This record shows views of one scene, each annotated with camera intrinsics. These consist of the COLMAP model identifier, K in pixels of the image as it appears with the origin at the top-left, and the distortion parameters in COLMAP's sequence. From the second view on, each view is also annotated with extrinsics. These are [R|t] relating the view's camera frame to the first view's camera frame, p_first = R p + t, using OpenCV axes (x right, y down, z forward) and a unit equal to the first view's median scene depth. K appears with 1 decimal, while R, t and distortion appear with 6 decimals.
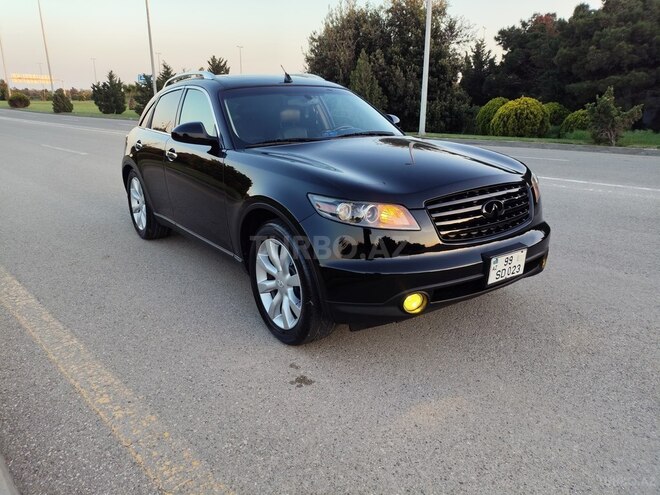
lens RADIAL K [[492.1, 0, 336.2], [0, 492.1, 246.4], [0, 0, 1]] dist [0.010572, -0.013175]
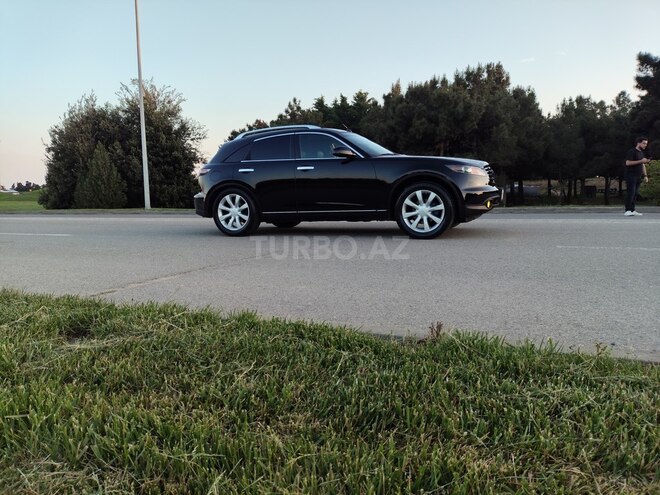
lens RADIAL K [[492.1, 0, 334.2], [0, 492.1, 247.8], [0, 0, 1]] dist [0.010572, -0.013175]
pose [[0.921330, -0.051340, 0.385376, 0.560144], [0.121864, 0.979424, -0.160864, 0.487009], [-0.369188, 0.195173, 0.908630, -1.006209]]
